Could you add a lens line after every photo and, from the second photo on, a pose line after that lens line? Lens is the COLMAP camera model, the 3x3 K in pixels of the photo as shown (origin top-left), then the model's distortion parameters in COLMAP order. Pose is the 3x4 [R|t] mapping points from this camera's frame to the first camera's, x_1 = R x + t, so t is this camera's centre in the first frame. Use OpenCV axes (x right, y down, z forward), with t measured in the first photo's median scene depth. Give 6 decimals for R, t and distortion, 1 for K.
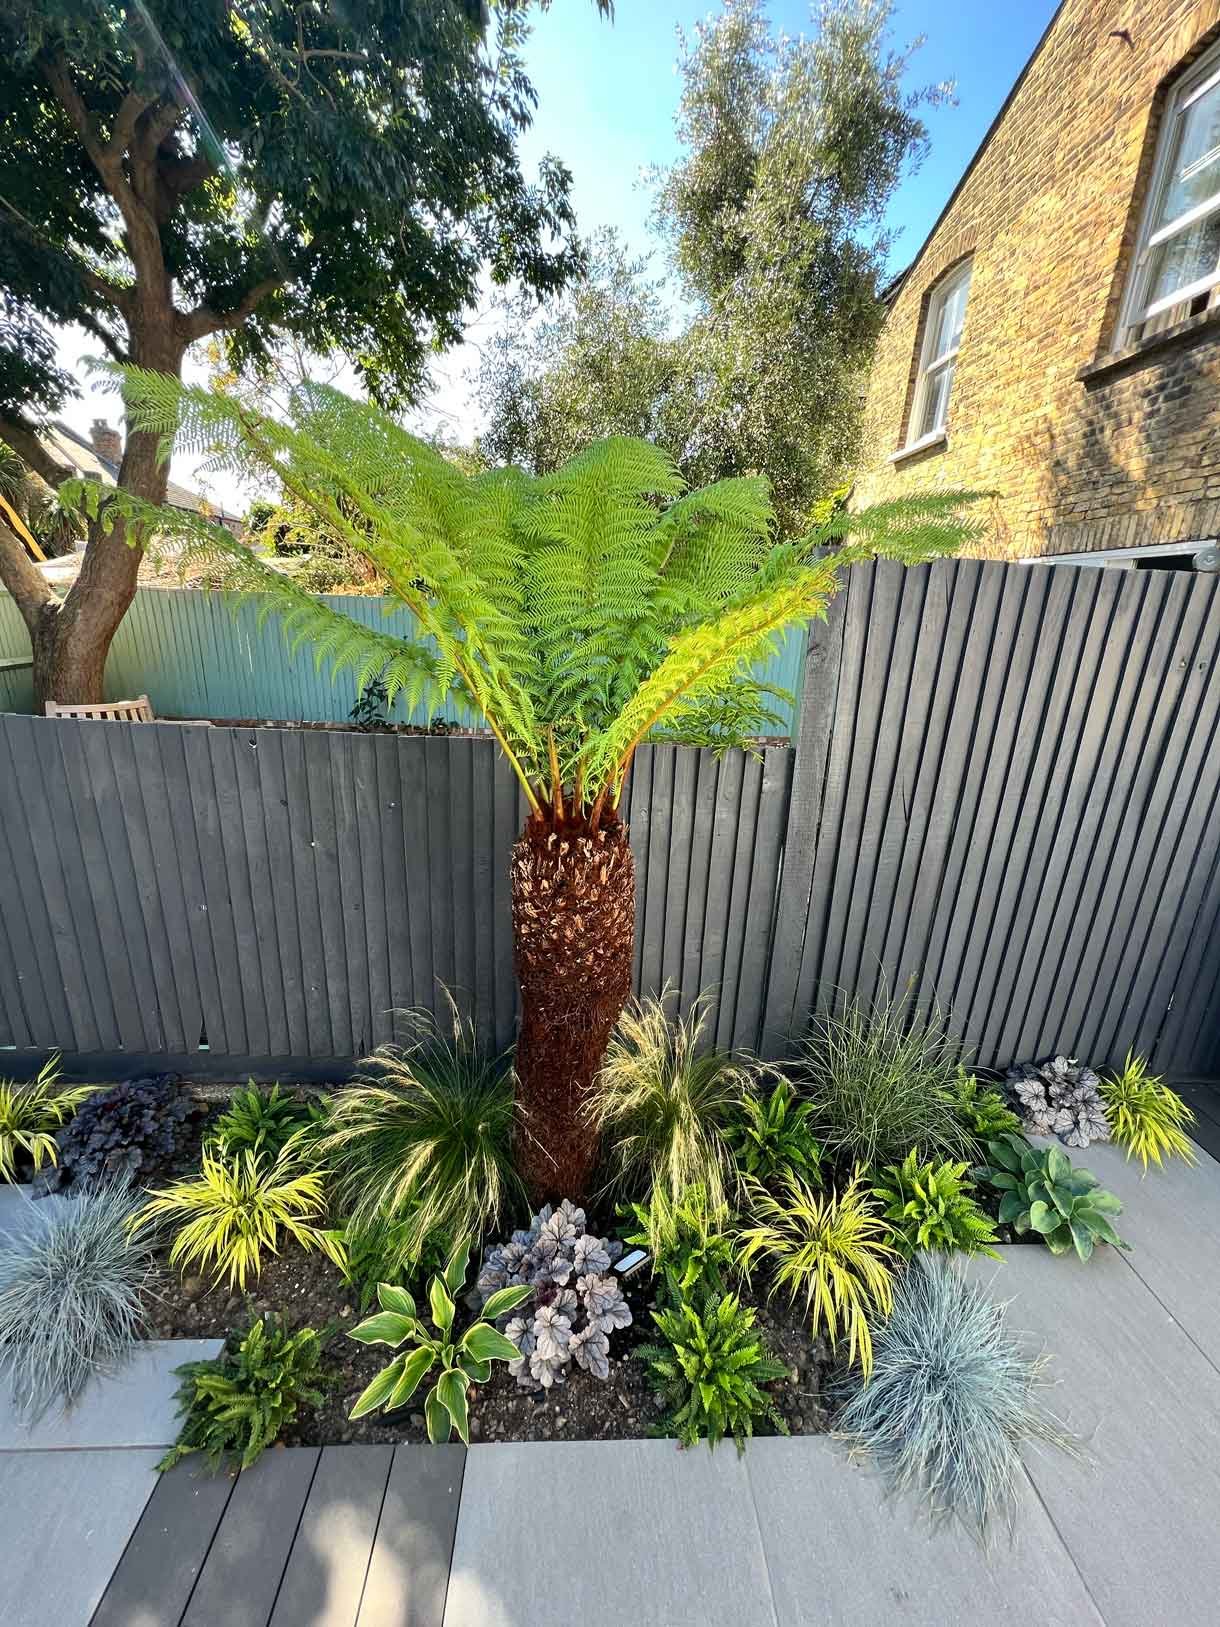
lens RADIAL K [[653.9, 0, 617.5], [0, 653.9, 812.4], [0, 0, 1]] dist [0.000901, -0.000741]
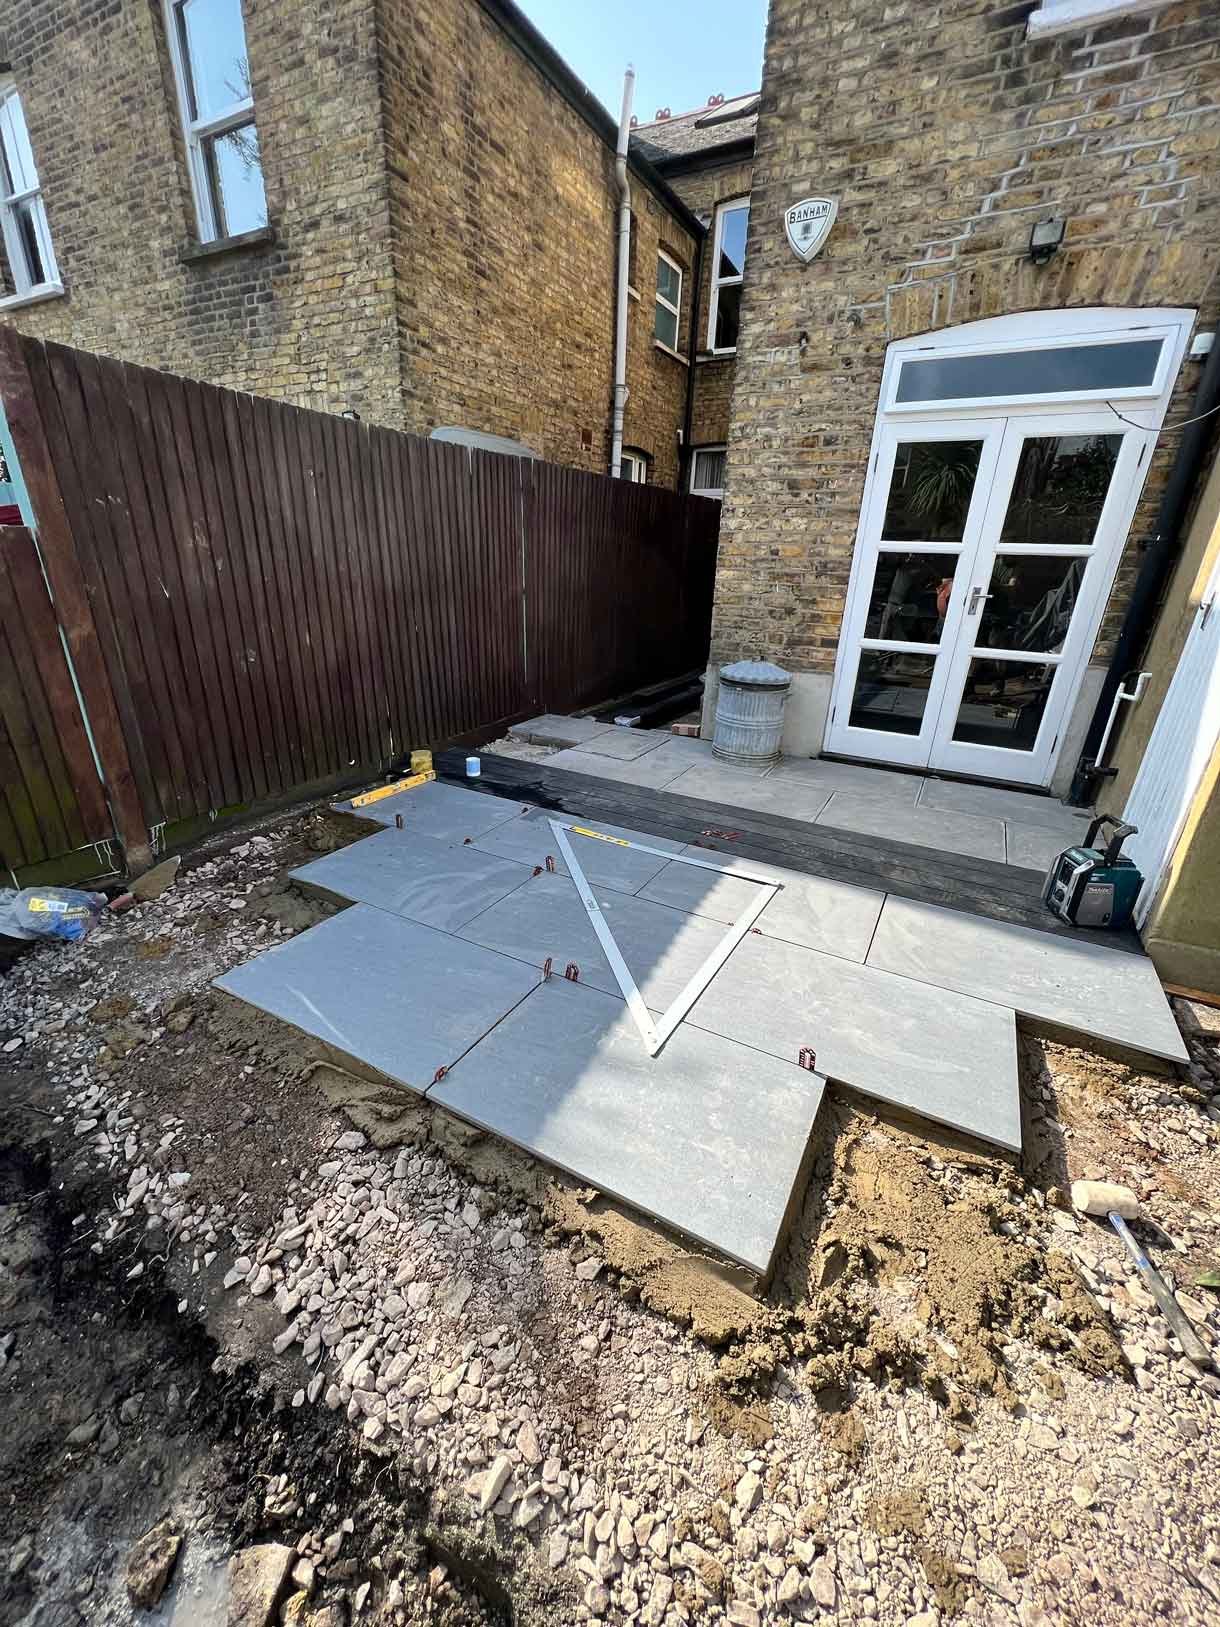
lens RADIAL K [[653.9, 0, 602.6], [0, 653.9, 804.8], [0, 0, 1]] dist [0.000901, -0.000741]
pose [[0.540764, -0.348430, 0.765618, -0.088911], [0.248082, 0.935755, 0.250636, 0.109658], [-0.803760, 0.054401, 0.592461, -0.198237]]
